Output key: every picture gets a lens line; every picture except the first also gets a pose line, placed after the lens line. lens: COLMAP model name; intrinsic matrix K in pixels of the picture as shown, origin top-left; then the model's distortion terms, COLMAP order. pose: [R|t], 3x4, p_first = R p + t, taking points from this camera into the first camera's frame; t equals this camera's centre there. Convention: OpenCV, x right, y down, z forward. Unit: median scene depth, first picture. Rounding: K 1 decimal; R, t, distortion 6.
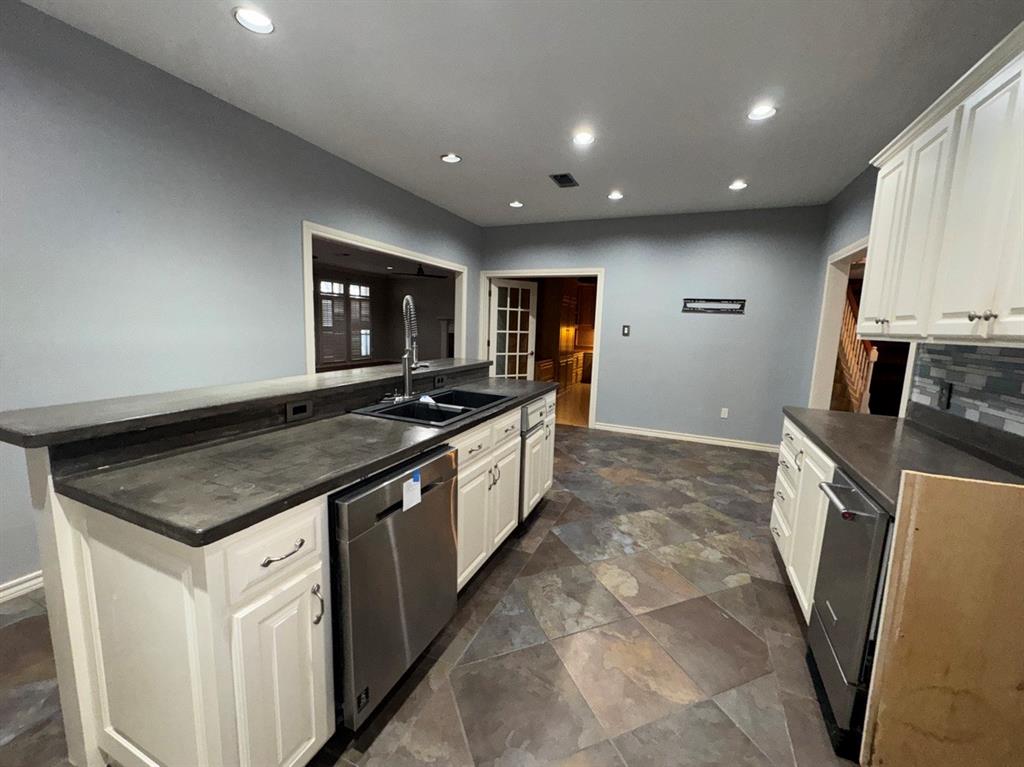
lens RADIAL K [[409.2, 0, 511.9], [0, 409.2, 383.1], [0, 0, 1]] dist [0.001220, -0.000080]
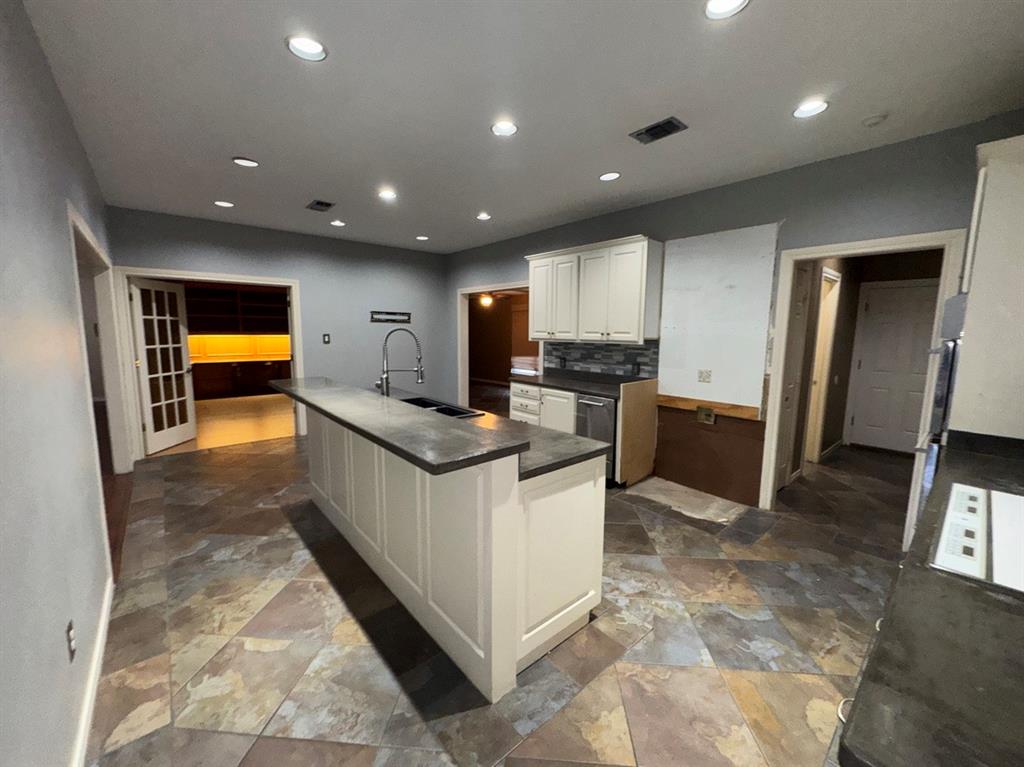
lens RADIAL K [[409.2, 0, 511.7], [0, 409.2, 382.6], [0, 0, 1]] dist [0.001220, -0.000080]
pose [[0.439302, -0.144465, 0.886648, -0.540233], [0.135642, 0.986336, 0.093502, -0.051490], [-0.888040, 0.079191, 0.452895, 0.072762]]
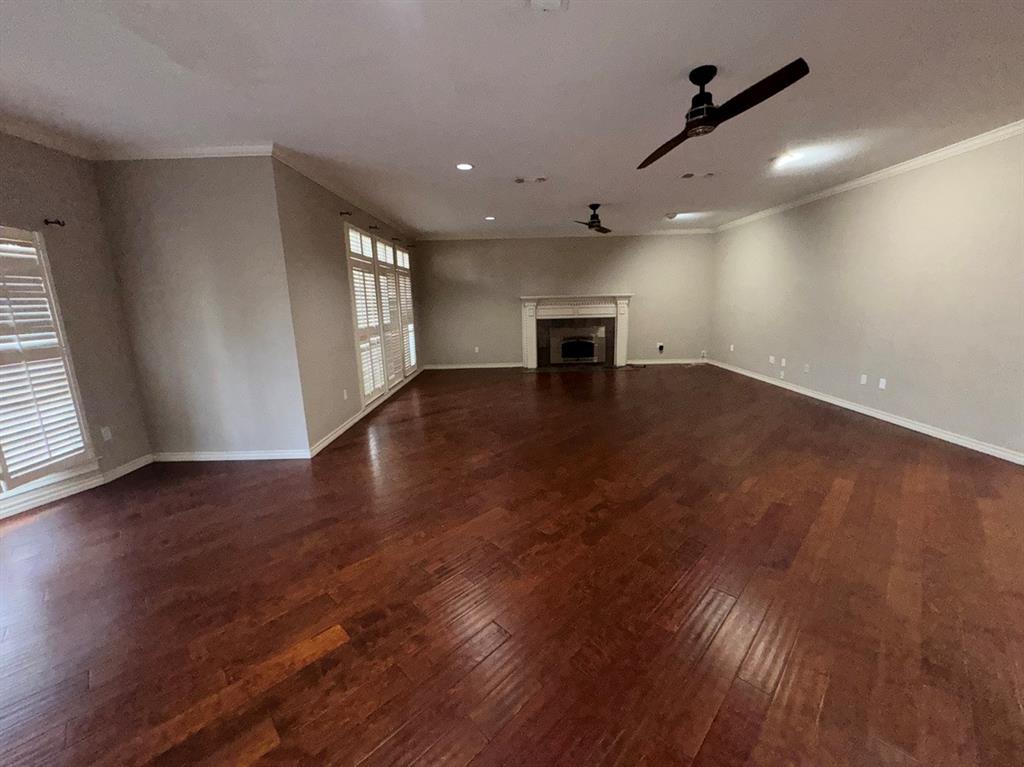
lens RADIAL K [[409.2, 0, 515.8], [0, 409.2, 385.0], [0, 0, 1]] dist [0.001220, -0.000080]
pose [[0.915476, -0.136273, 0.378594, -1.181782], [0.110684, 0.989893, 0.088663, -0.195278], [-0.386850, -0.039264, 0.921306, 0.944950]]
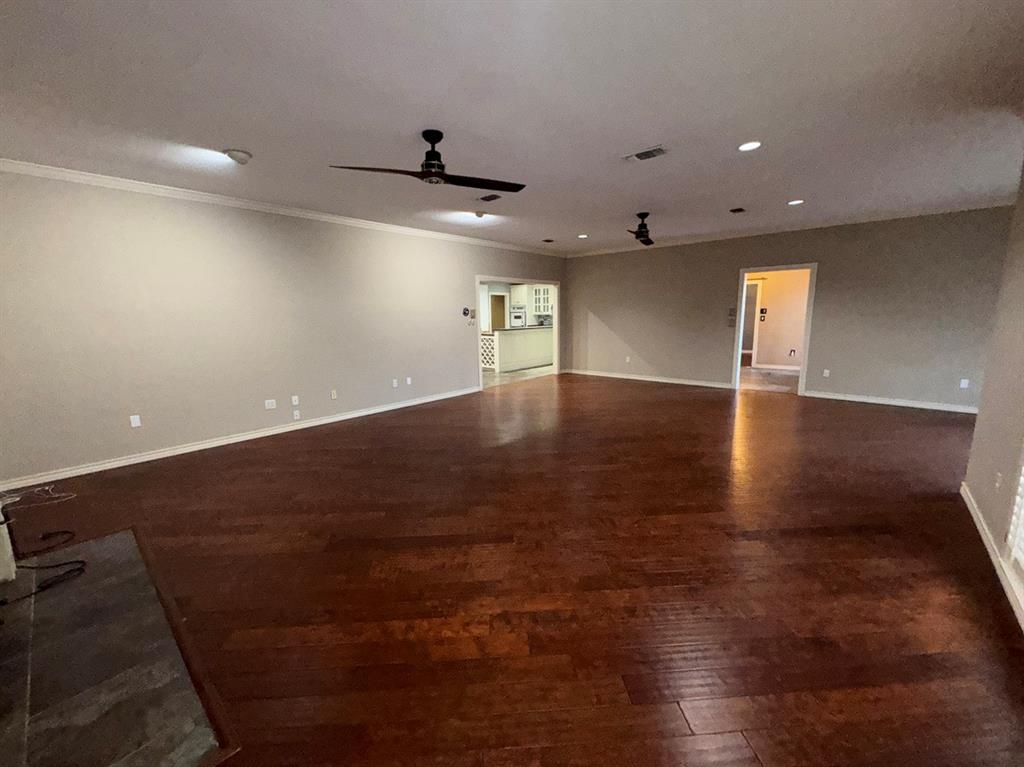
lens RADIAL K [[409.2, 0, 514.1], [0, 409.2, 380.1], [0, 0, 1]] dist [0.001220, -0.000080]
pose [[-0.951473, -0.071614, 0.299284, -0.764341], [0.025912, 0.950447, 0.309806, -0.428601], [-0.306640, 0.302527, -0.902468, 2.599878]]
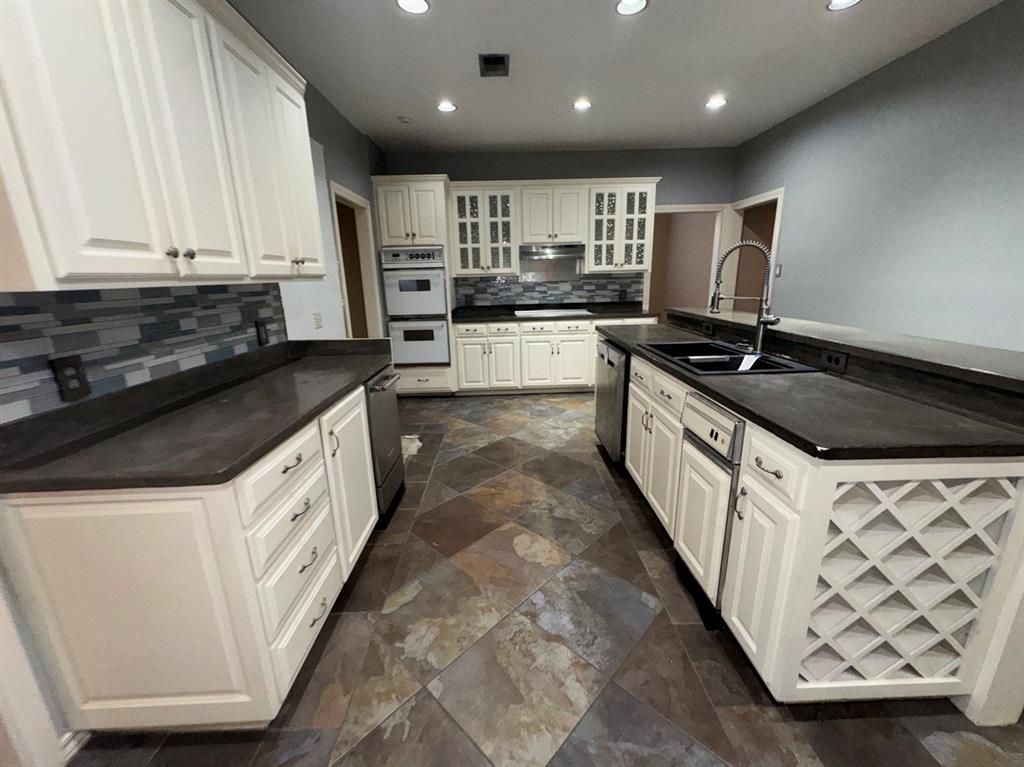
lens RADIAL K [[409.2, 0, 511.5], [0, 409.2, 380.5], [0, 0, 1]] dist [0.001220, -0.000080]
pose [[-0.907487, 0.093678, -0.409501, 0.305008], [-0.066592, 0.930411, 0.360418, -0.096784], [0.414767, 0.354344, -0.838098, 0.757576]]
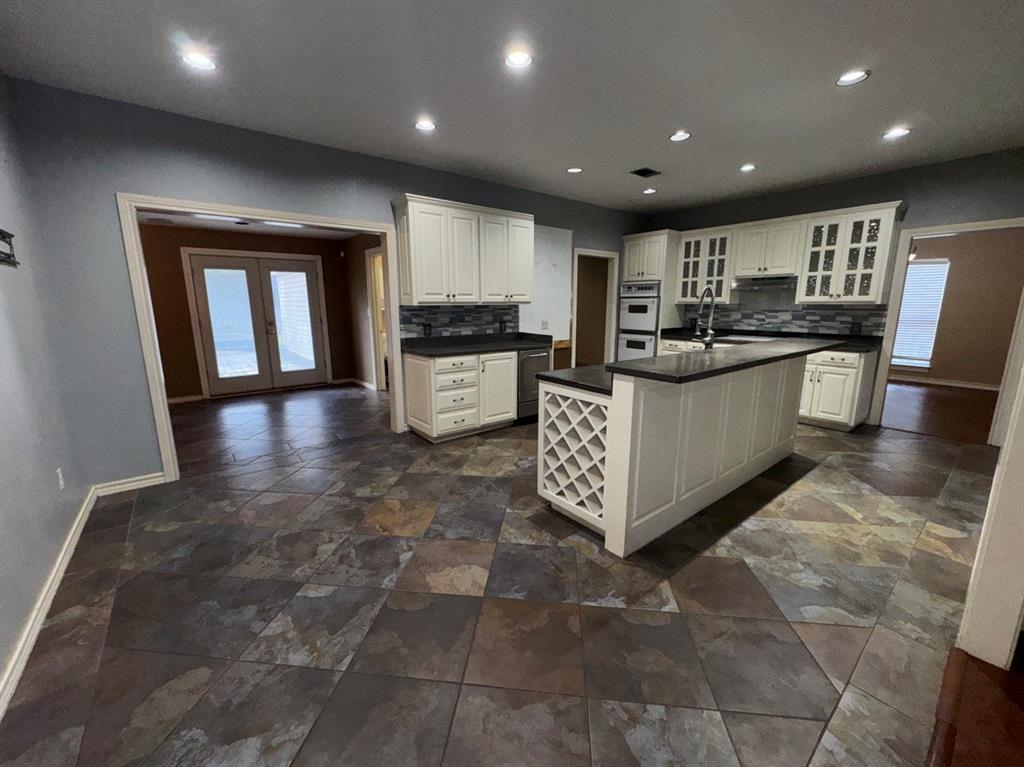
lens RADIAL K [[409.2, 0, 512.7], [0, 409.2, 380.5], [0, 0, 1]] dist [0.001220, -0.000080]
pose [[-0.882641, -0.120586, 0.454317, -0.148430], [0.039673, 0.943973, 0.327628, -0.172544], [-0.468371, 0.307202, -0.828405, 1.132322]]
